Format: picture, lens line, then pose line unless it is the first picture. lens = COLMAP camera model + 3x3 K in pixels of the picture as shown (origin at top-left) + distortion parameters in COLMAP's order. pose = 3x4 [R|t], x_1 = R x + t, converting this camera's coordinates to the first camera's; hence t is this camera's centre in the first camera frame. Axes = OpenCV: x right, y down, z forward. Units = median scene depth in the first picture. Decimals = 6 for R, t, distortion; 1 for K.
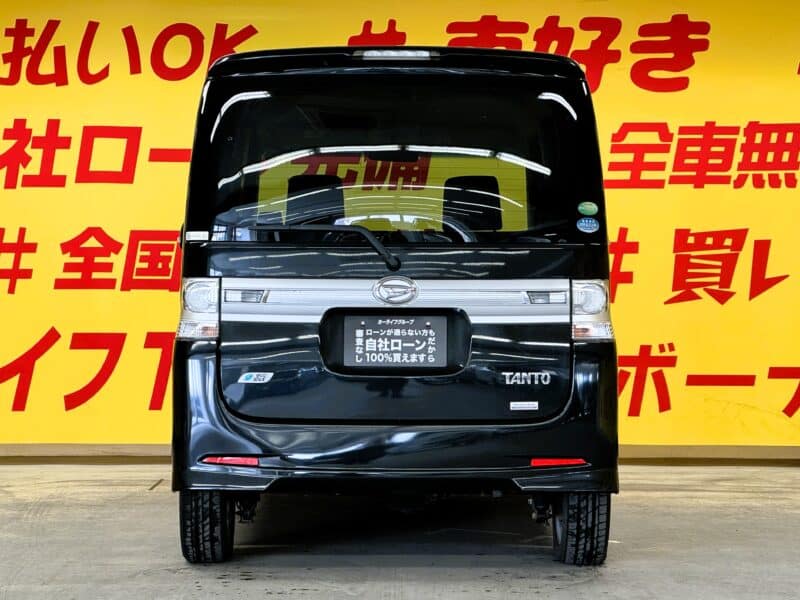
lens RADIAL K [[1986.6, 0, 396.8], [0, 1986.6, 301.0], [0, 0, 1]] dist [0.045063, 0.000000]
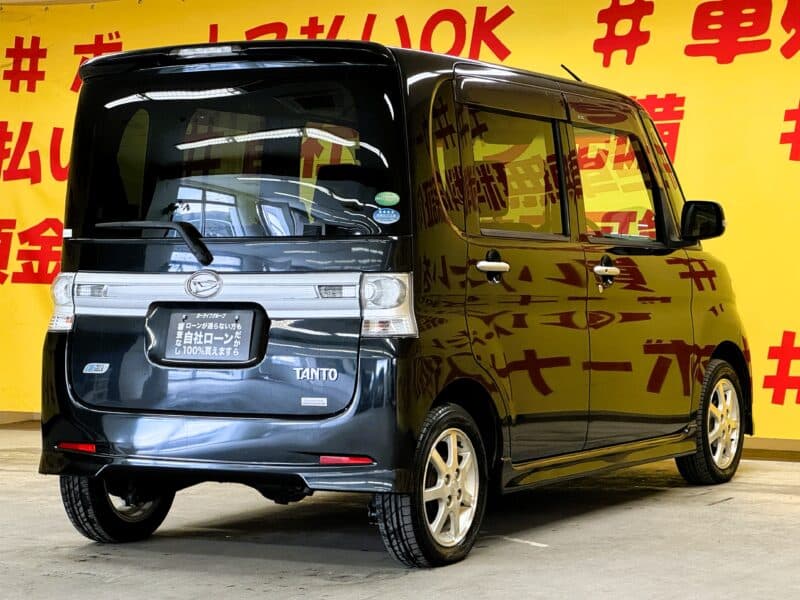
lens RADIAL K [[1986.6, 0, 396.7], [0, 1986.6, 305.6], [0, 0, 1]] dist [0.045063, 0.000000]
pose [[0.864462, 0.003864, -0.502683, 0.592445], [0.007216, 0.999772, 0.020093, -0.014357], [0.502646, -0.020997, 0.864238, 0.169059]]
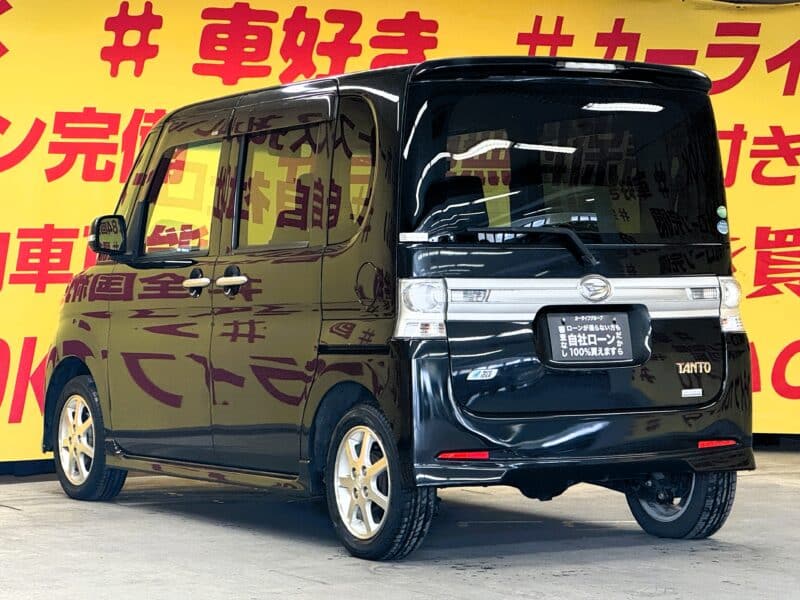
lens RADIAL K [[2352.5, 0, 397.2], [0, 2352.5, 296.0], [0, 0, 1]] dist [0.227776, 0.000000]
pose [[0.869282, -0.013547, 0.494130, -0.711640], [0.013924, 0.999899, 0.002918, -0.006359], [-0.494120, 0.004344, 0.869383, -0.044715]]
